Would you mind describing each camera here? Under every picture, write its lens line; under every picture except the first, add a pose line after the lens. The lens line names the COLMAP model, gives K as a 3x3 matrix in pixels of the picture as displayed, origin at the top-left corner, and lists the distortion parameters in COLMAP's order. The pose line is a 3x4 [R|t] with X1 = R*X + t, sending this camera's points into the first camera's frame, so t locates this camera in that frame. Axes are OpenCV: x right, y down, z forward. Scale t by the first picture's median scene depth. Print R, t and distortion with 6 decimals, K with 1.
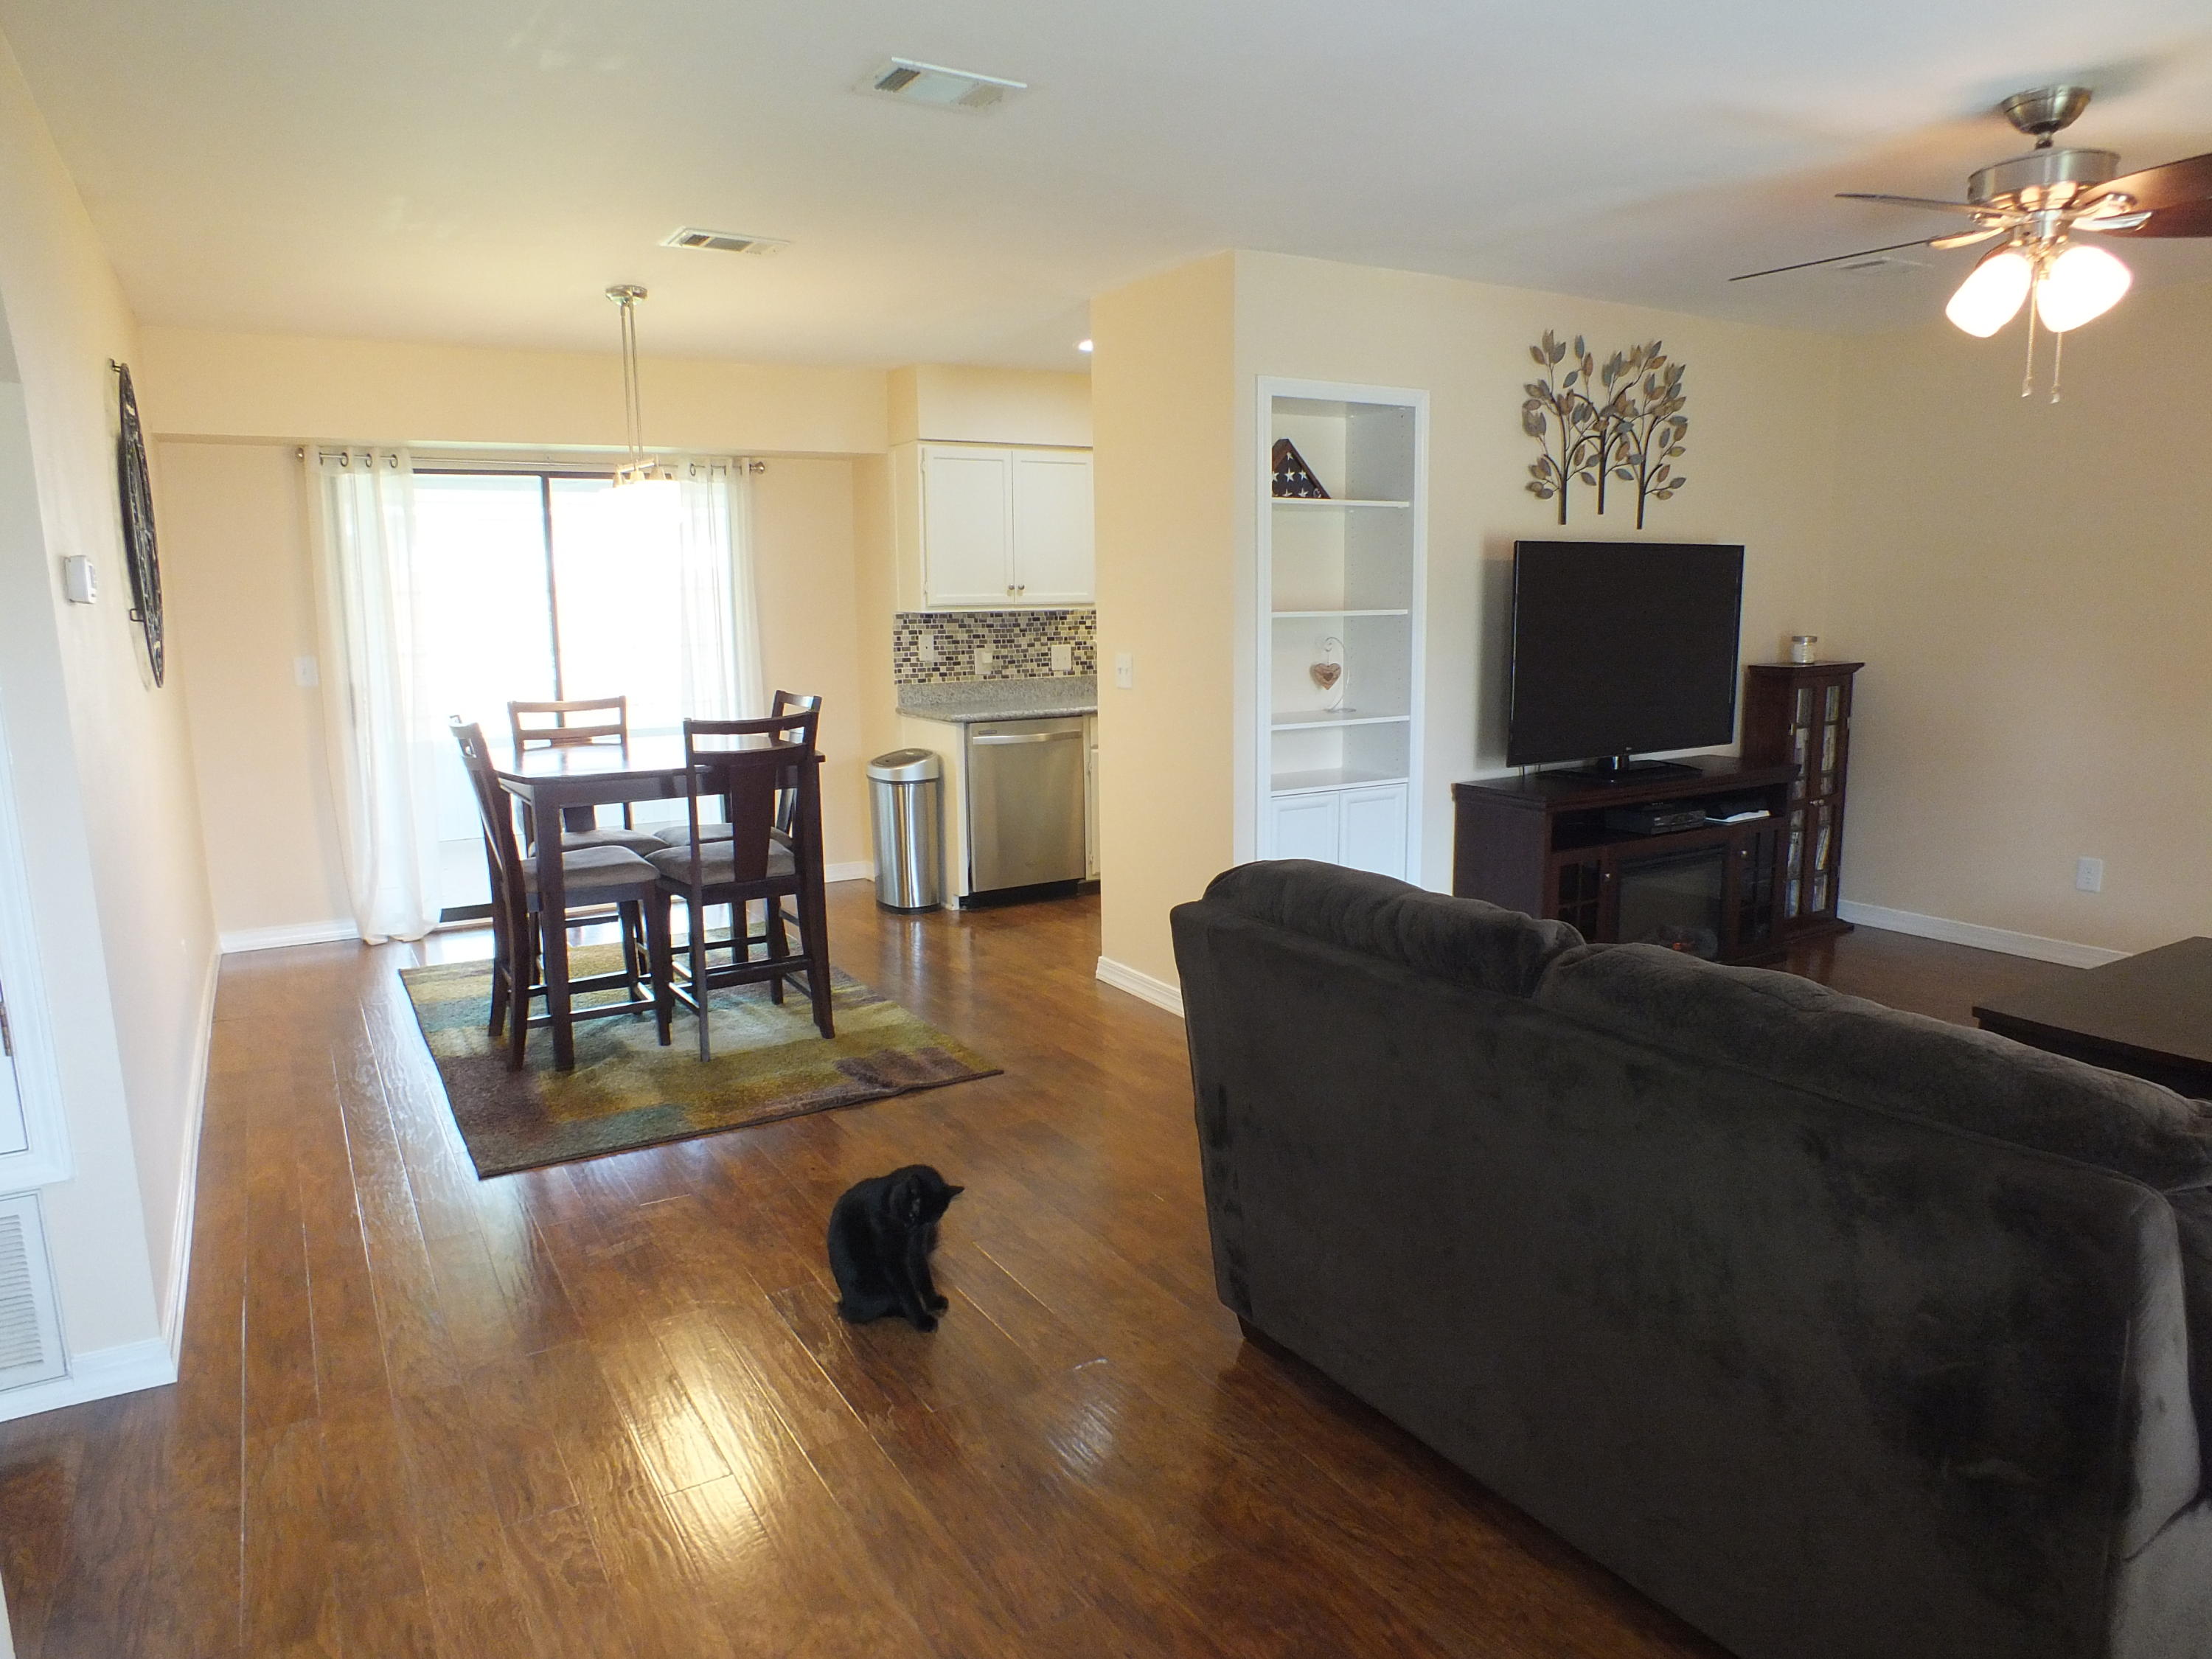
lens RADIAL K [[1435.4, 0, 1097.1], [0, 1435.4, 844.8], [0, 0, 1]] dist [-0.080821, 0.034982]
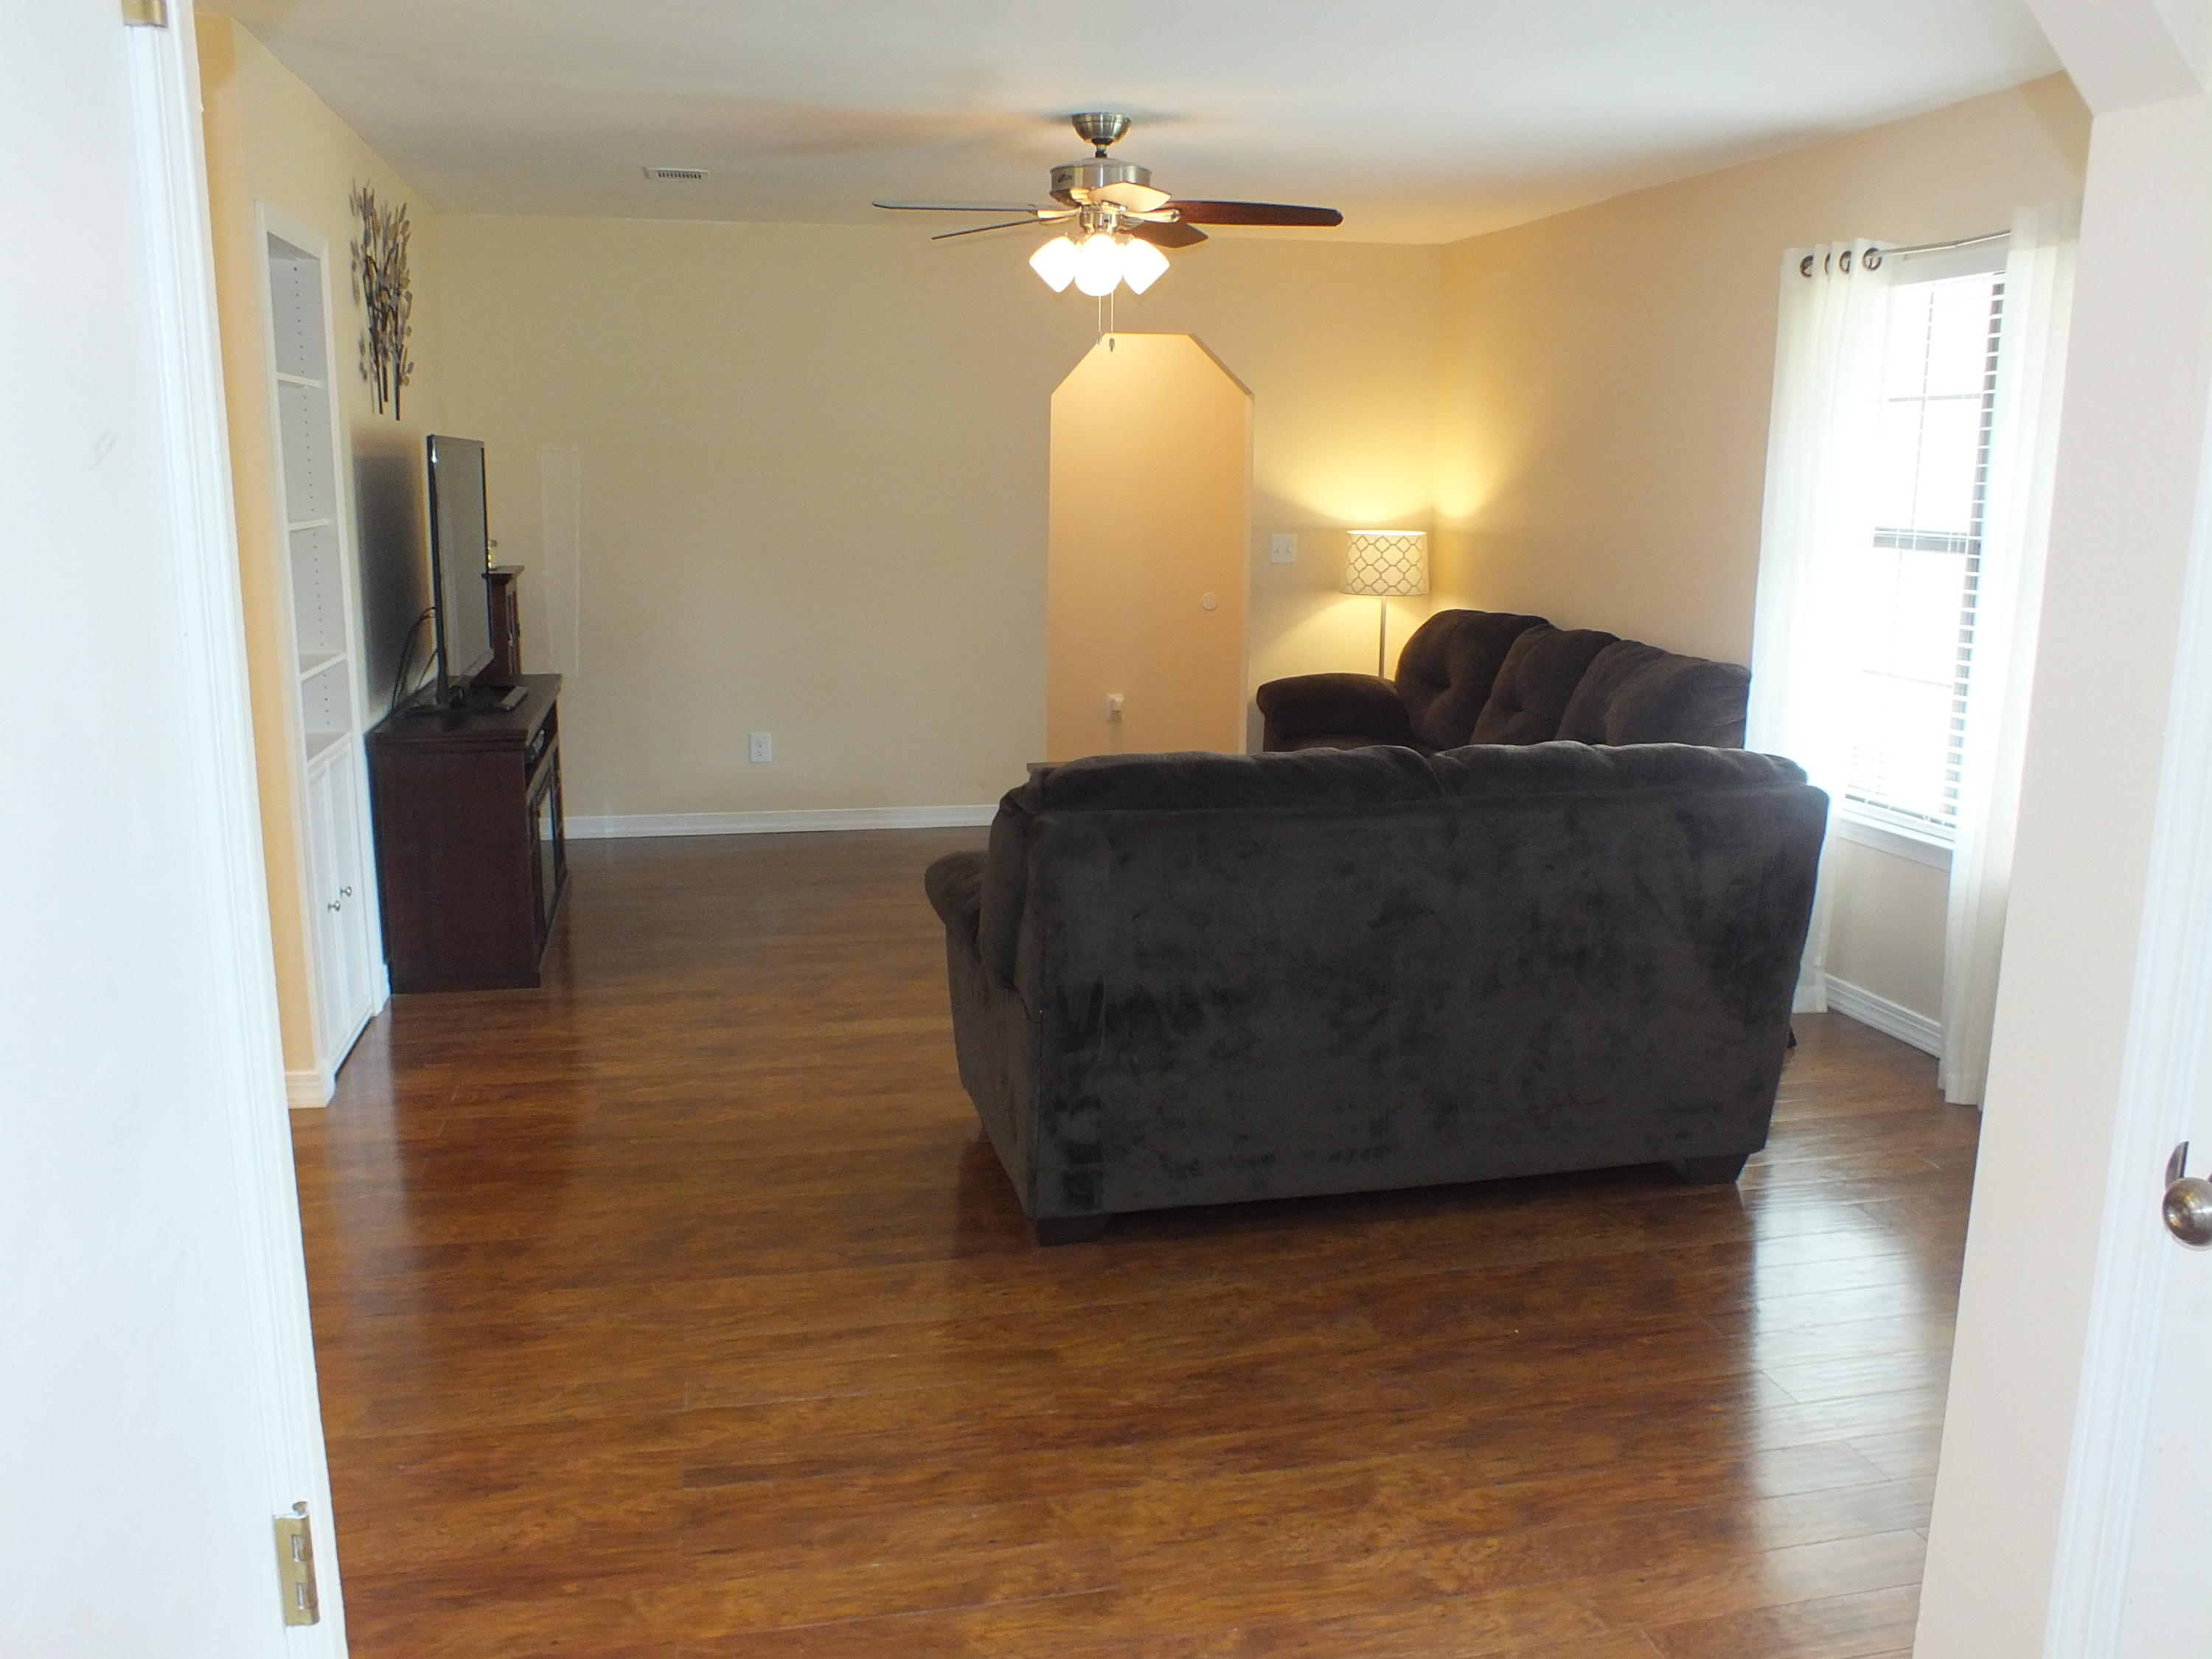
lens RADIAL K [[1812.1, 0, 1096.1], [0, 1812.1, 840.0], [0, 0, 1]] dist [-0.068580, 0.005975]
pose [[0.319149, -0.169245, 0.932470, -0.566487], [0.150797, 0.980458, 0.126342, -0.049376], [-0.935630, 0.100292, 0.338433, 0.279774]]
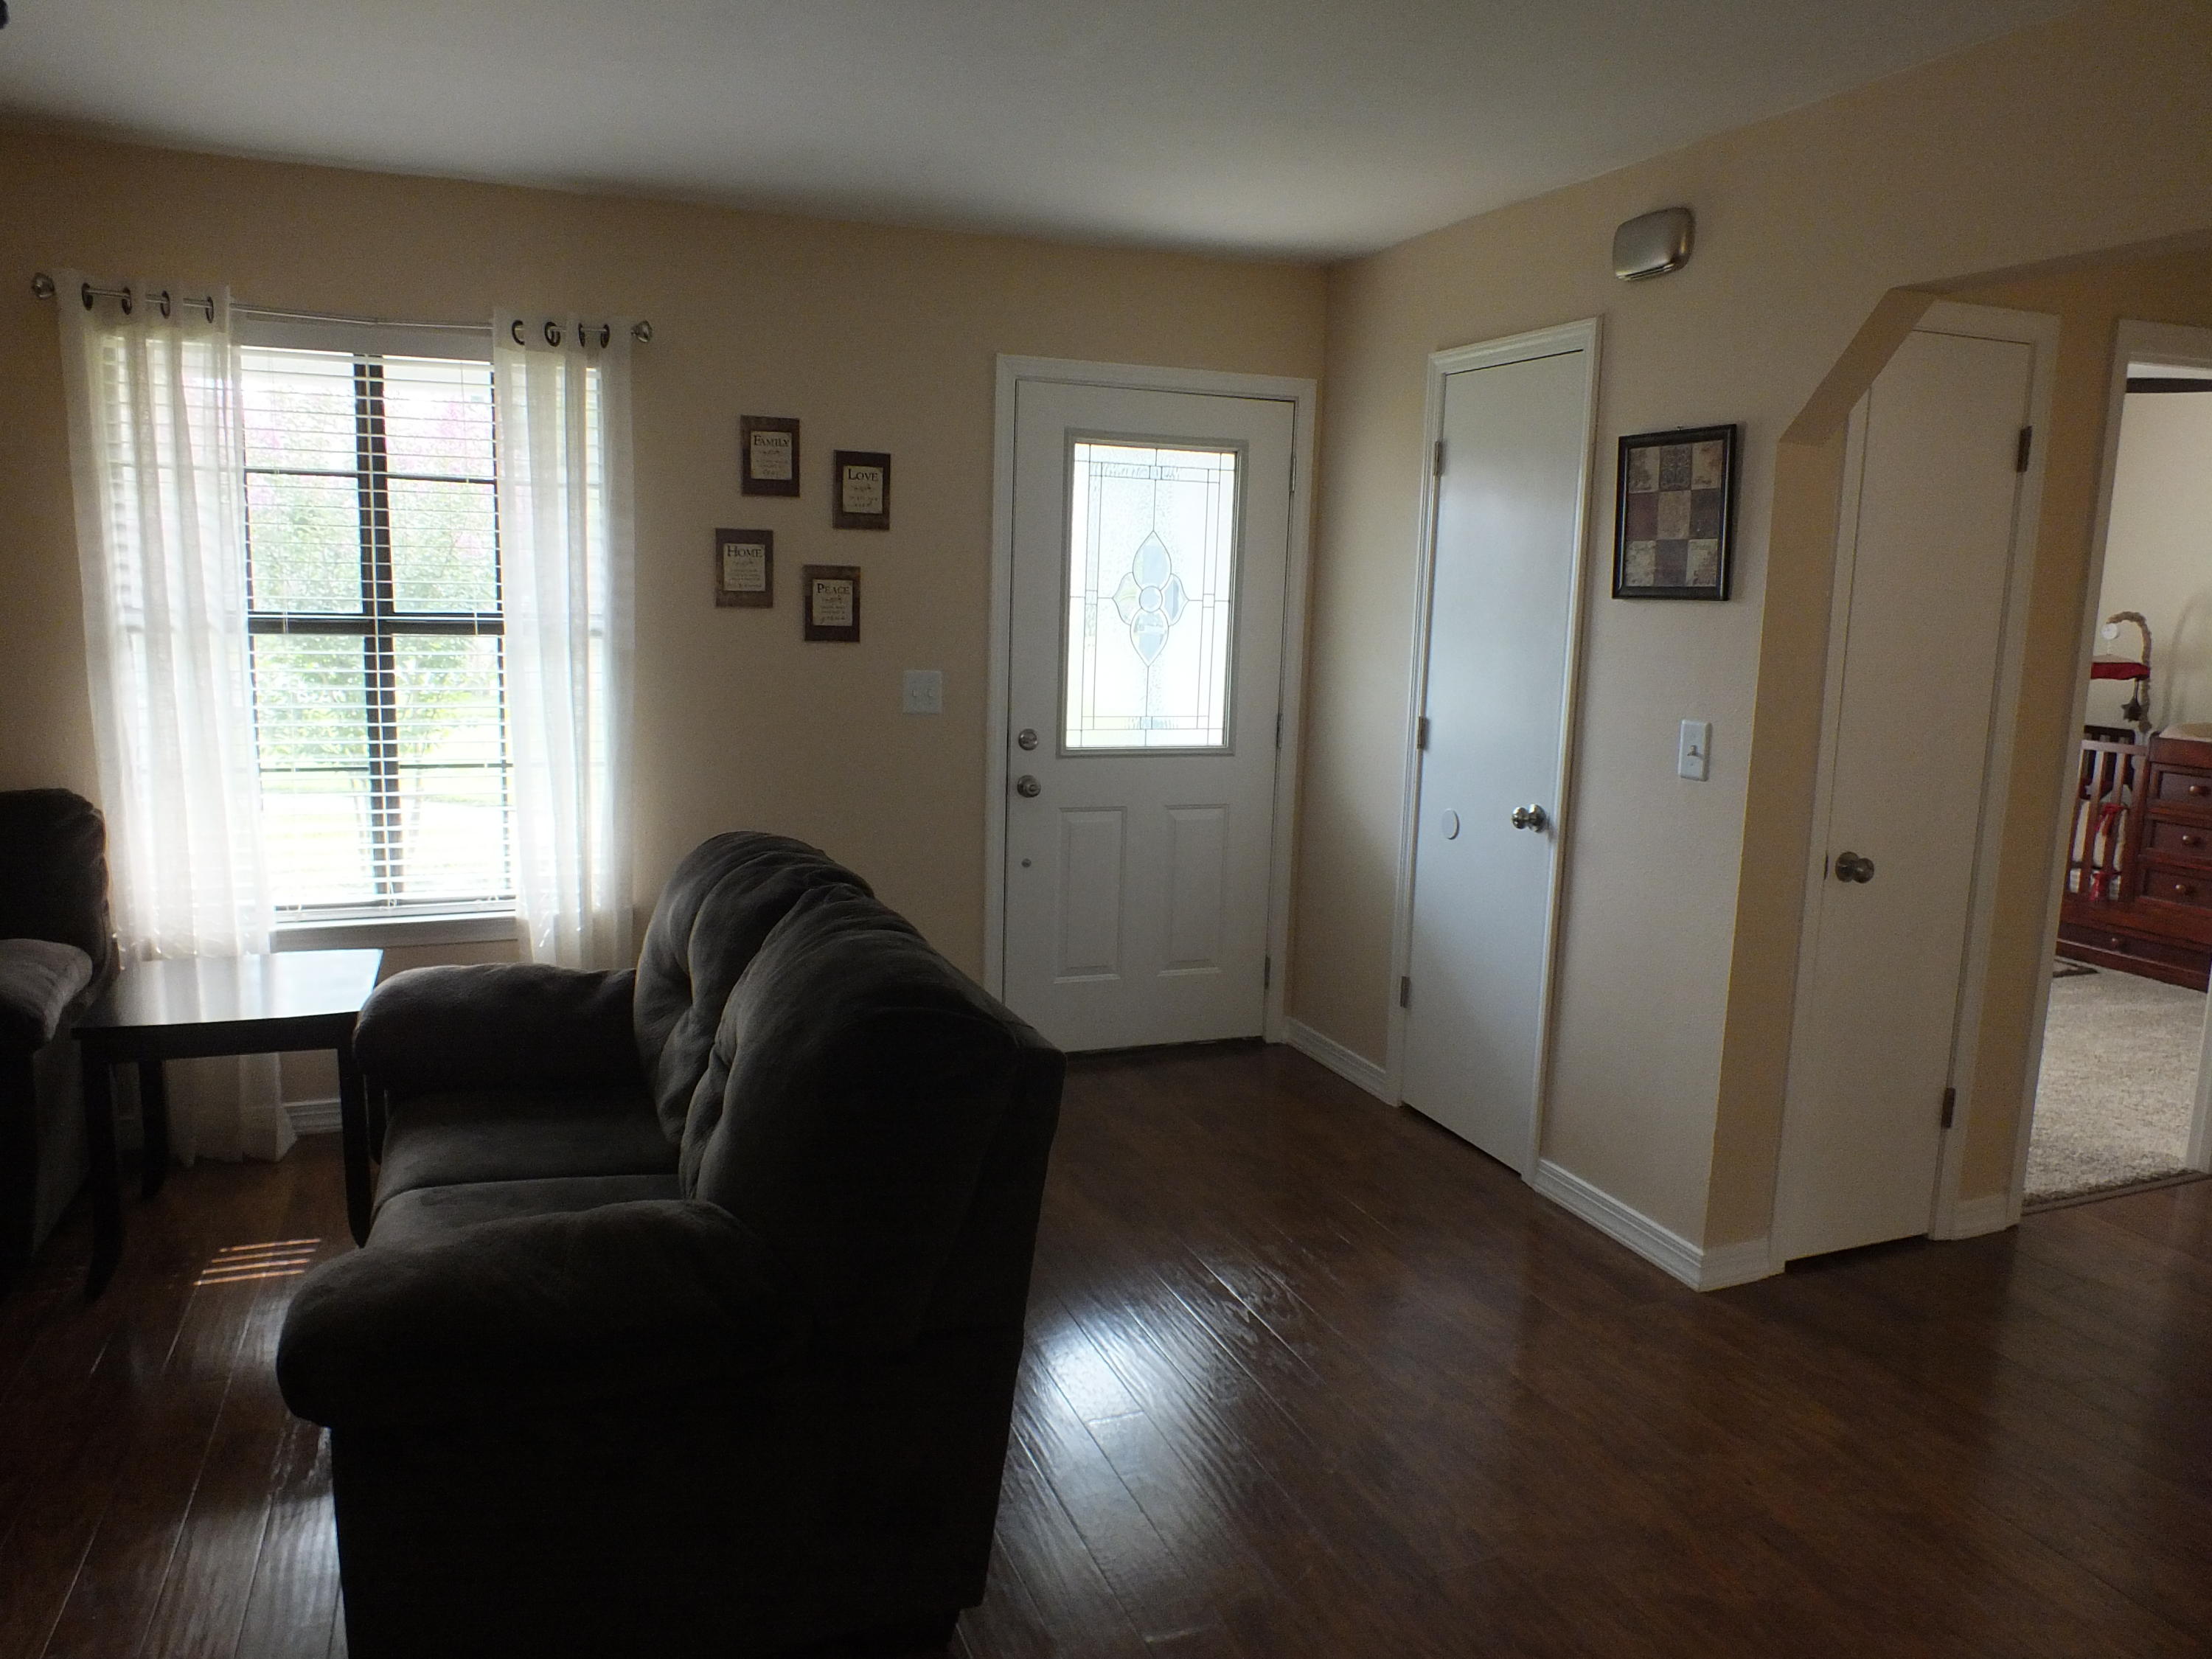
lens RADIAL K [[1571.4, 0, 1100.8], [0, 1571.4, 849.7], [0, 0, 1]] dist [-0.050896, 0.025626]
pose [[-0.987903, -0.039765, 0.149885, -0.029576], [0.012638, 0.942702, 0.333395, -0.168821], [-0.154554, 0.331257, -0.930796, 0.880240]]
